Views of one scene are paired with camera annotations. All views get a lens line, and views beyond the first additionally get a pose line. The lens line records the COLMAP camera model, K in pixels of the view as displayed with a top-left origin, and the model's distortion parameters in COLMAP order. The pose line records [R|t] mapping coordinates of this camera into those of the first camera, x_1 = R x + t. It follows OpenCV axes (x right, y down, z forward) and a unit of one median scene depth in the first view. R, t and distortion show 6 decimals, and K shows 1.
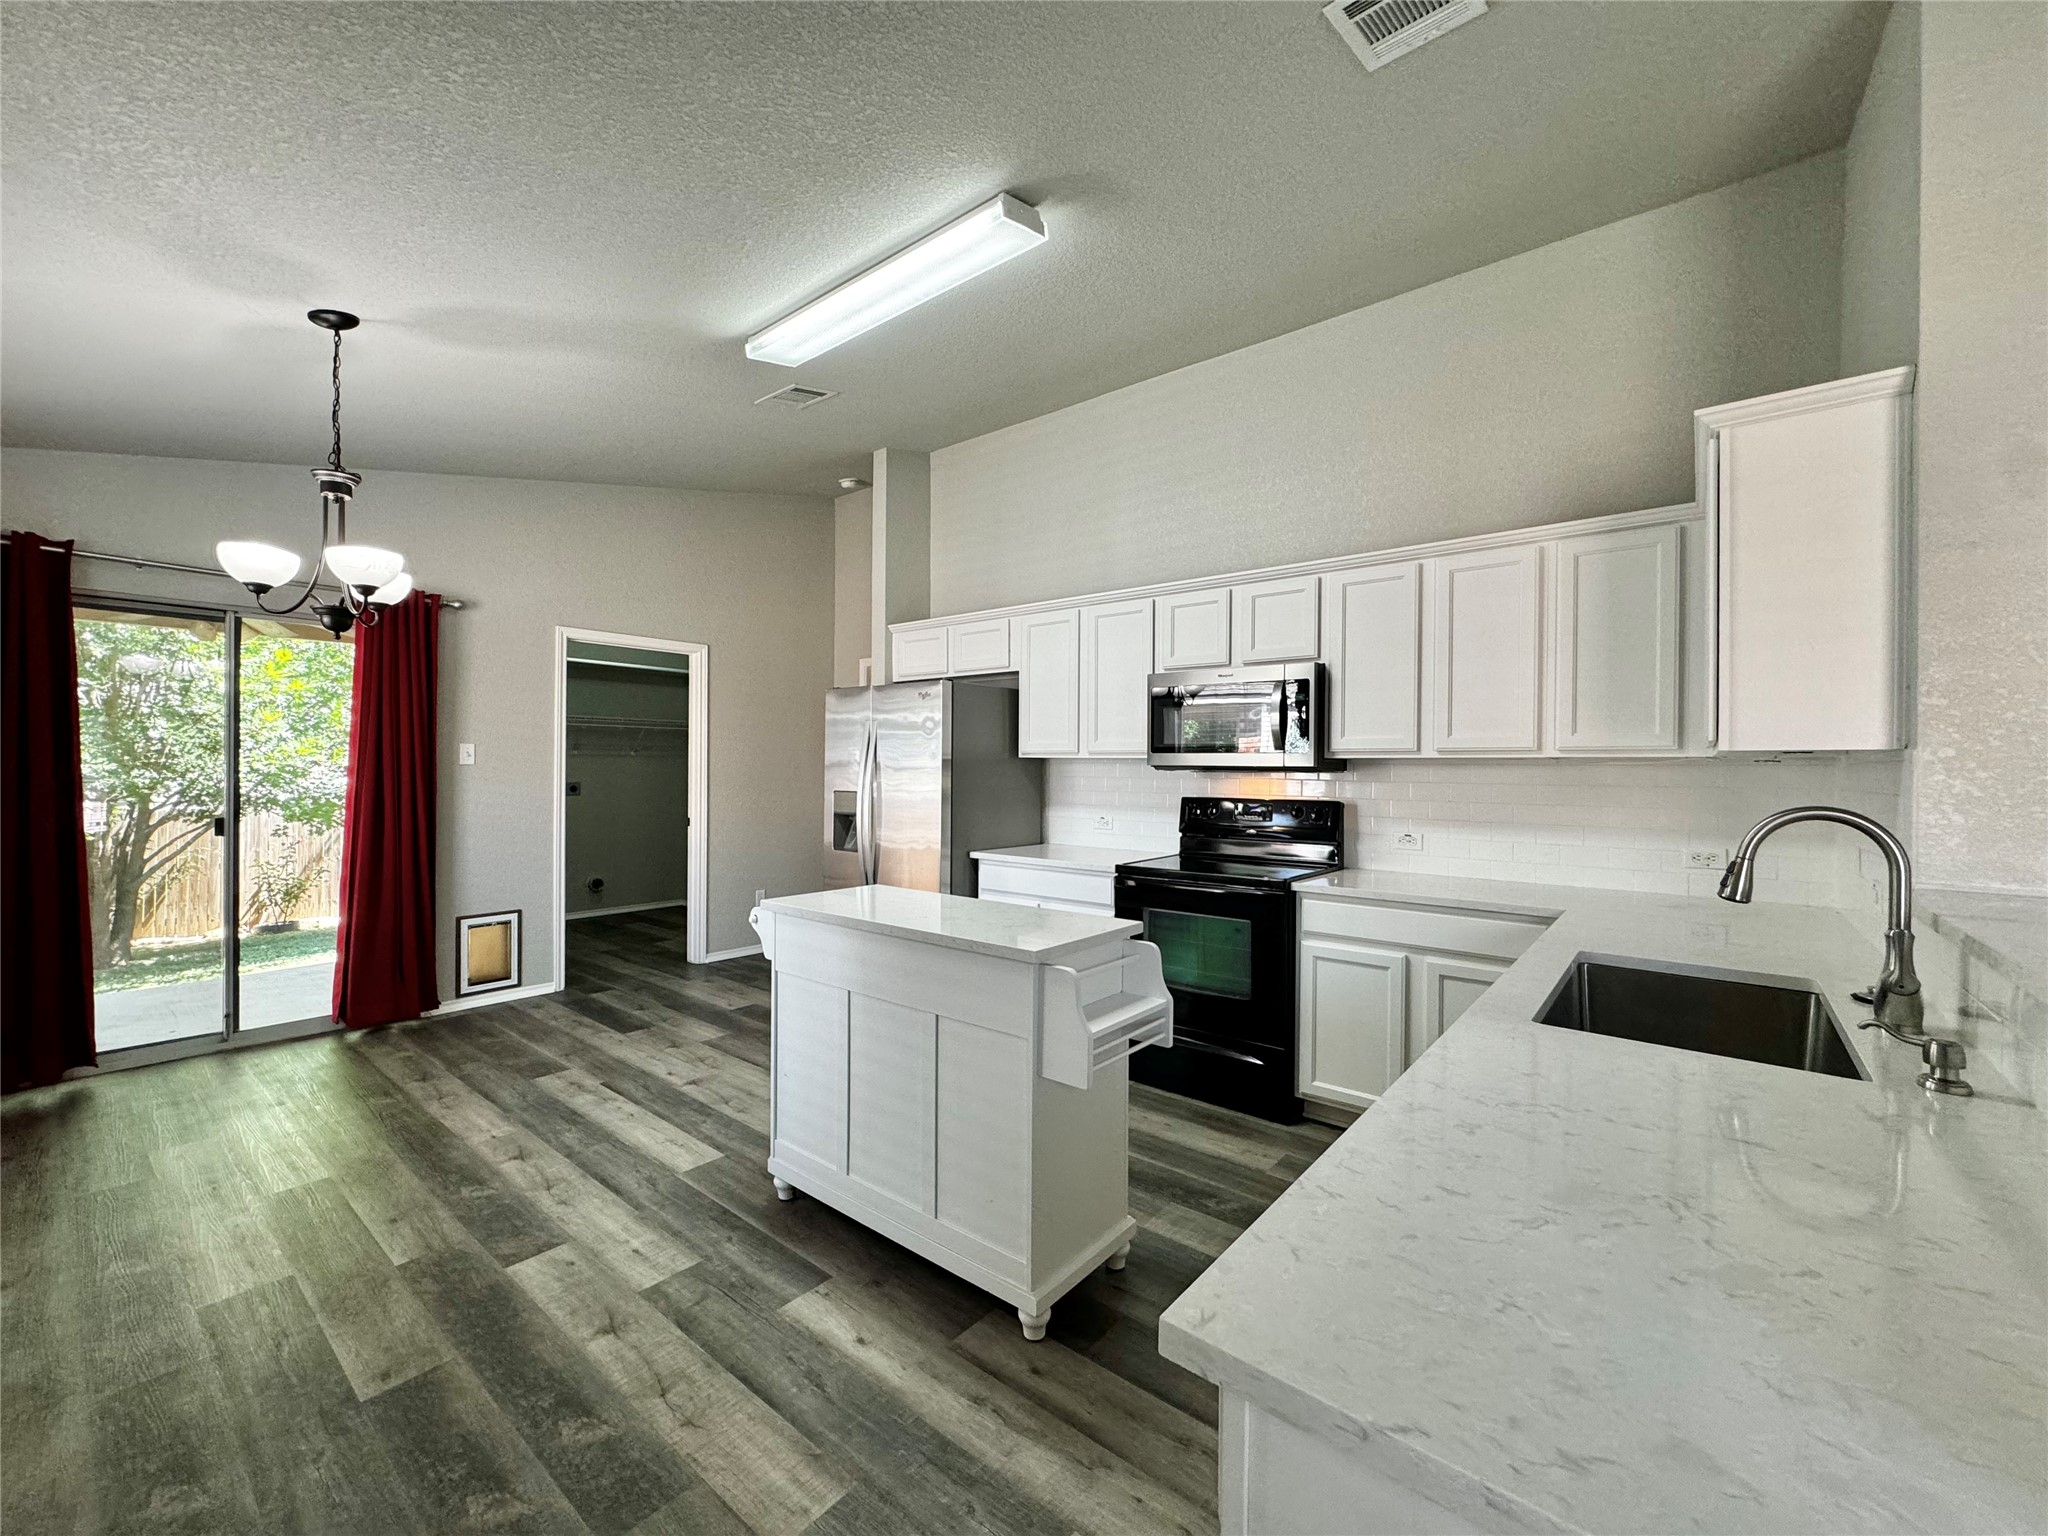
lens RADIAL K [[829.8, 0, 1028.8], [0, 829.8, 765.5], [0, 0, 1]] dist [-0.002117, 0.000593]
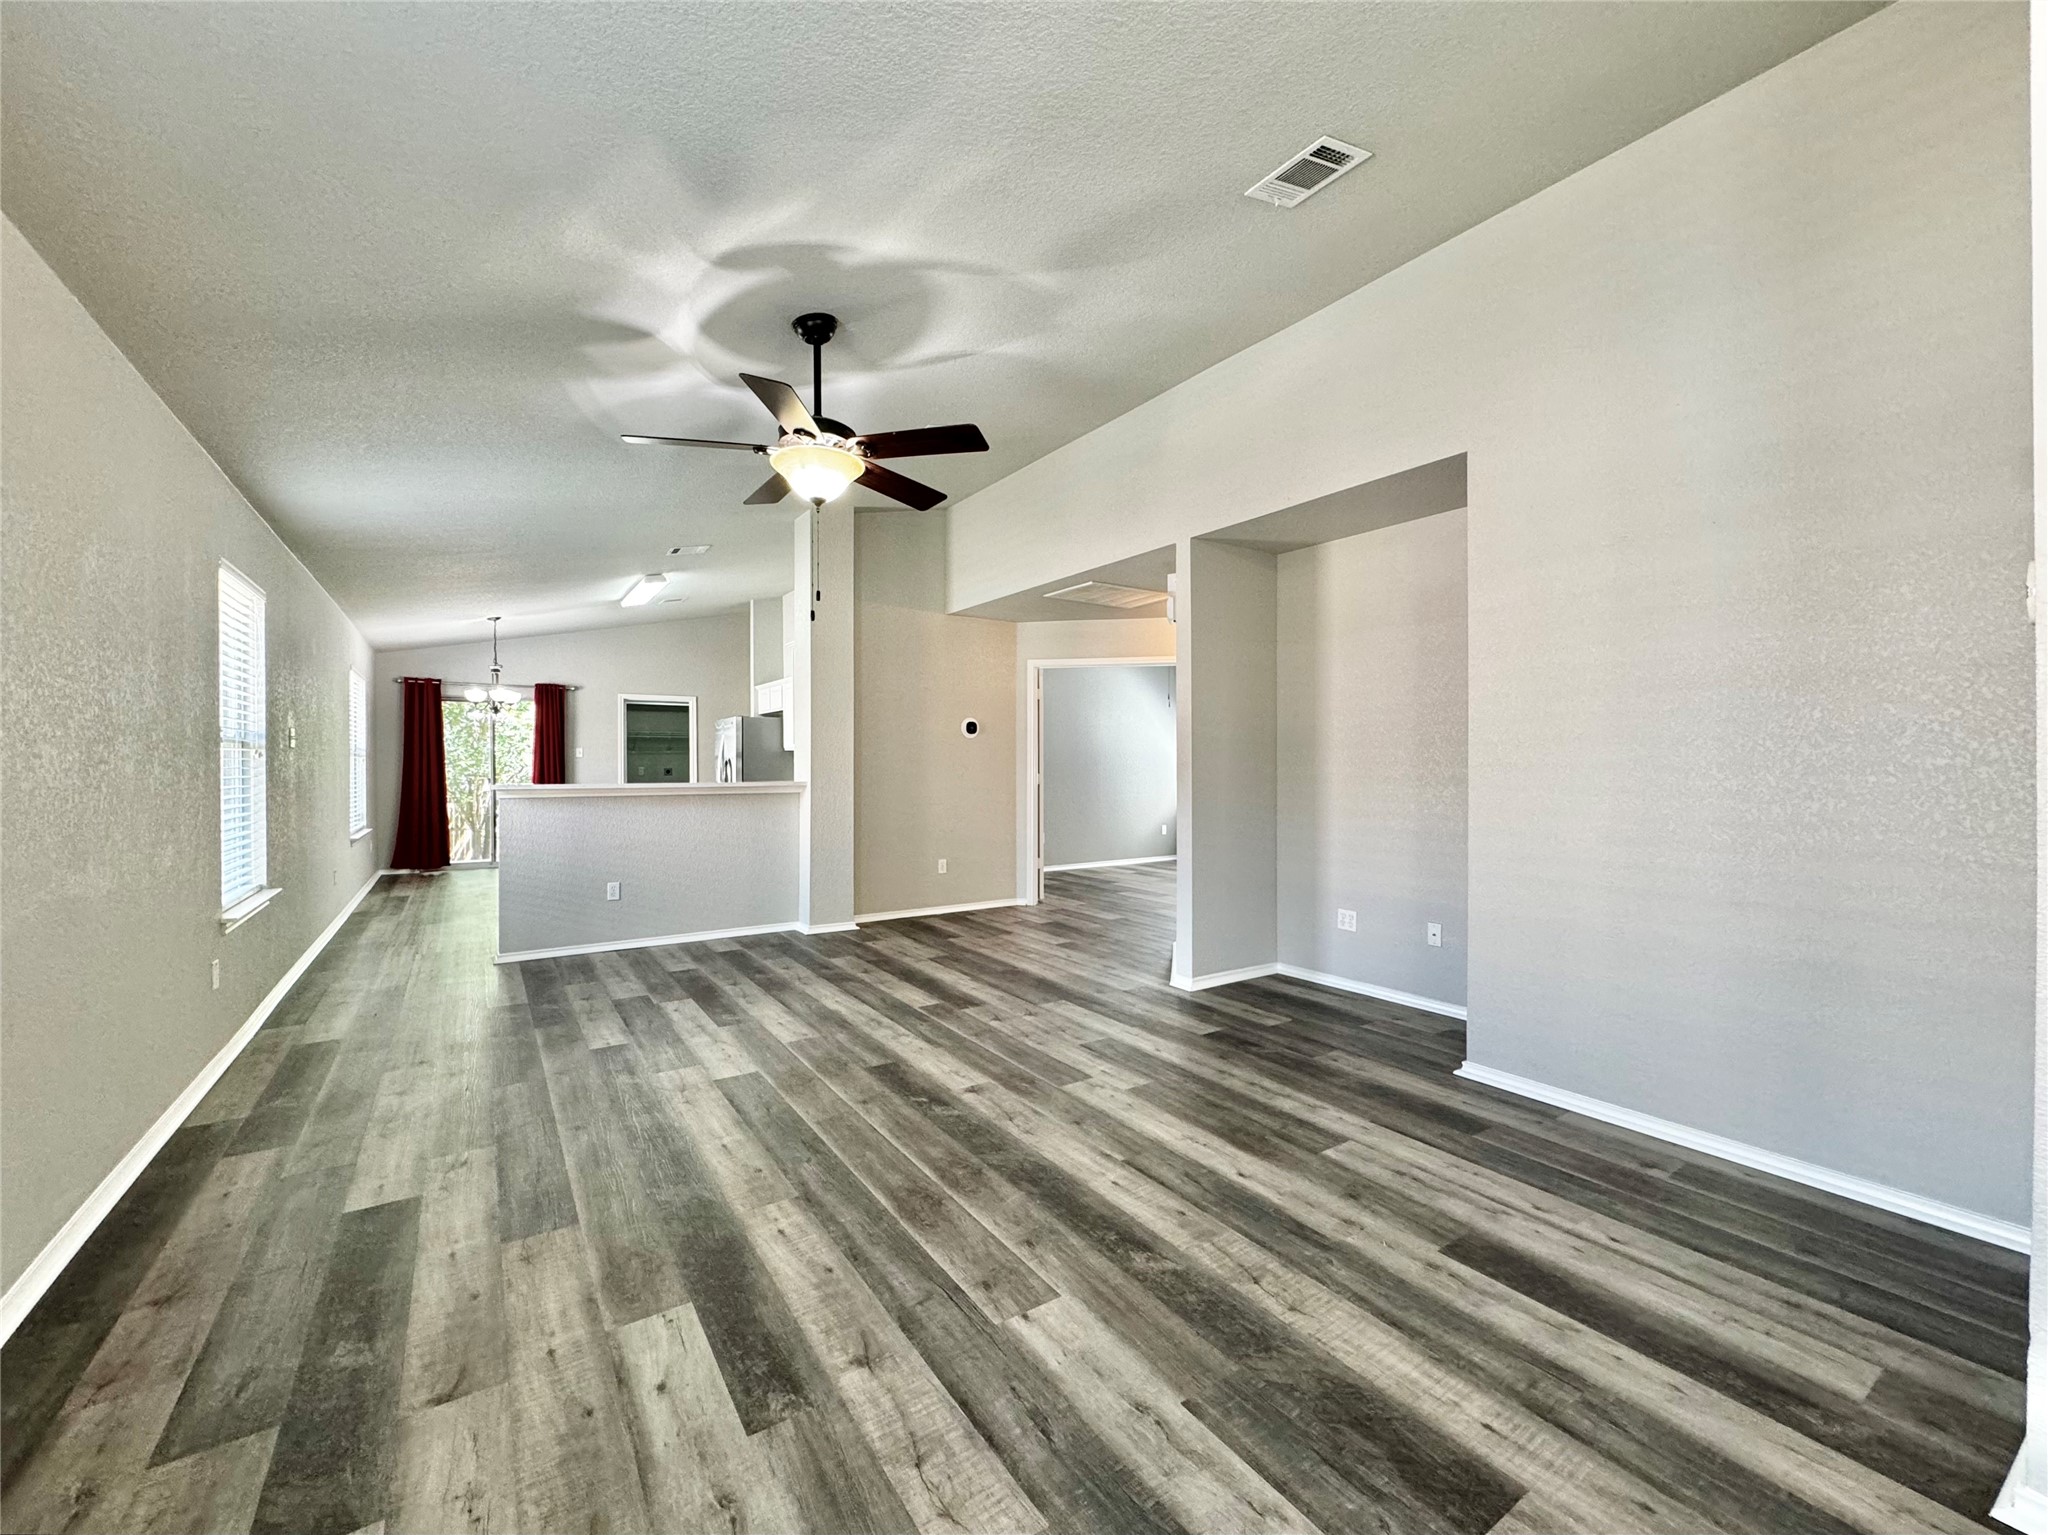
lens RADIAL K [[829.8, 0, 1015.7], [0, 829.8, 770.1], [0, 0, 1]] dist [-0.002117, 0.000593]
pose [[0.955515, -0.006864, -0.294862, 1.535963], [0.009941, 0.999911, 0.008935, 0.034559], [0.294775, -0.011469, 0.955498, -1.119076]]
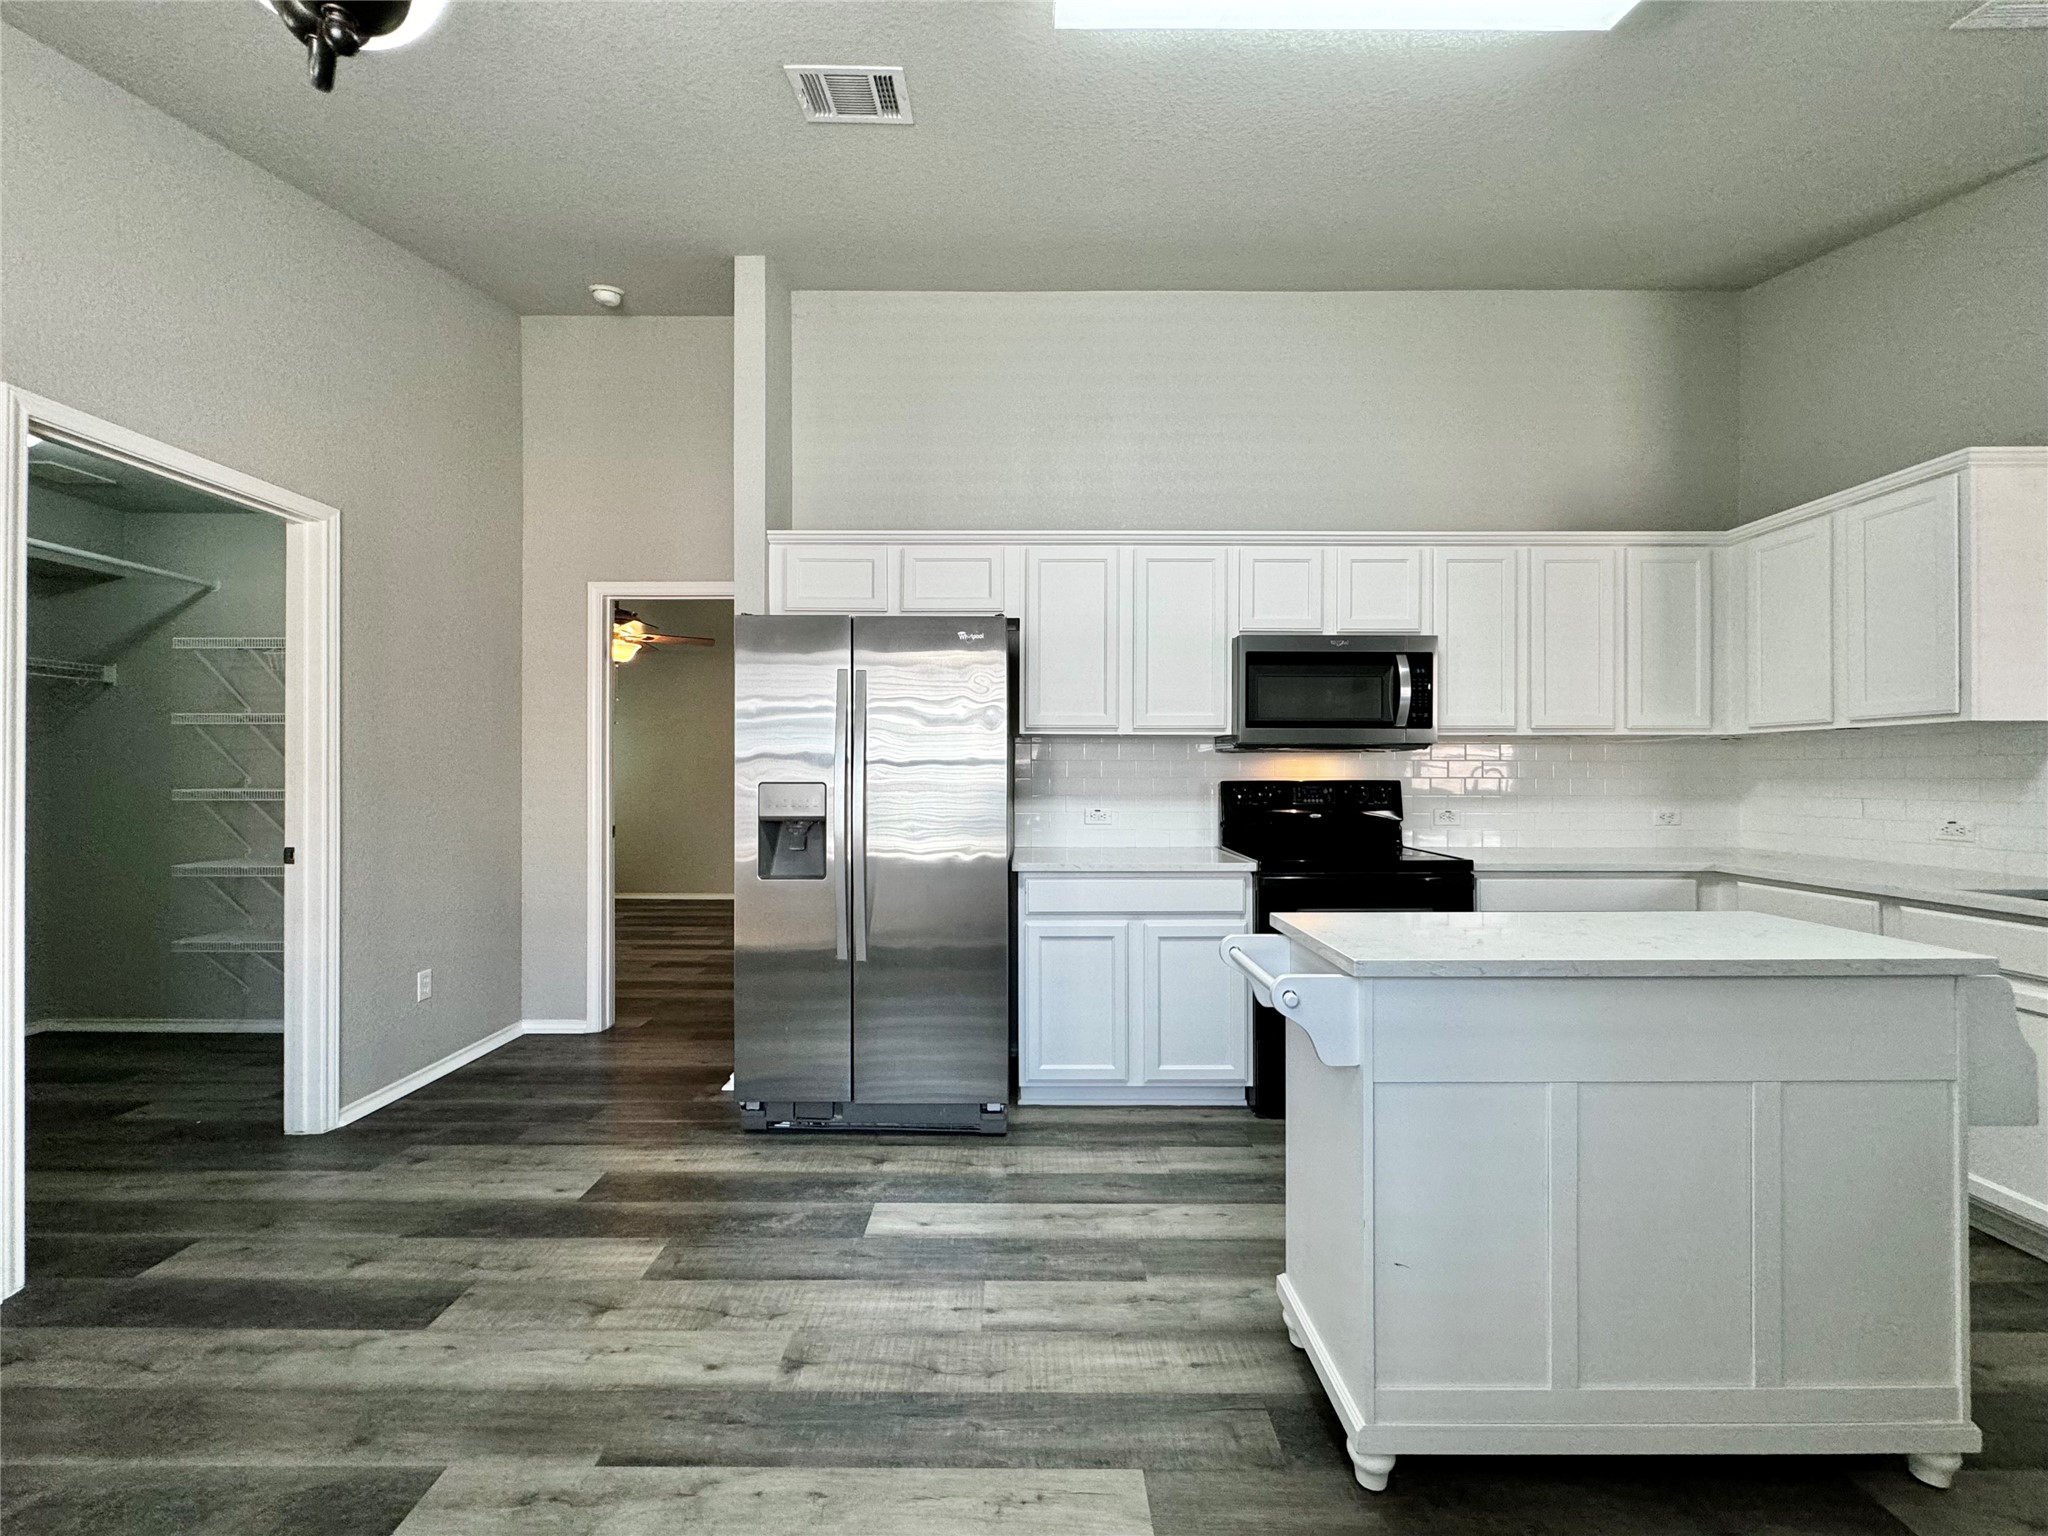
lens RADIAL K [[829.8, 0, 1032.9], [0, 829.8, 767.1], [0, 0, 1]] dist [-0.002117, 0.000593]
pose [[0.773035, -0.001983, 0.634360, -0.618532], [0.004105, 0.999990, -0.001876, 0.028725], [-0.634350, 0.004054, 0.773035, 0.534639]]
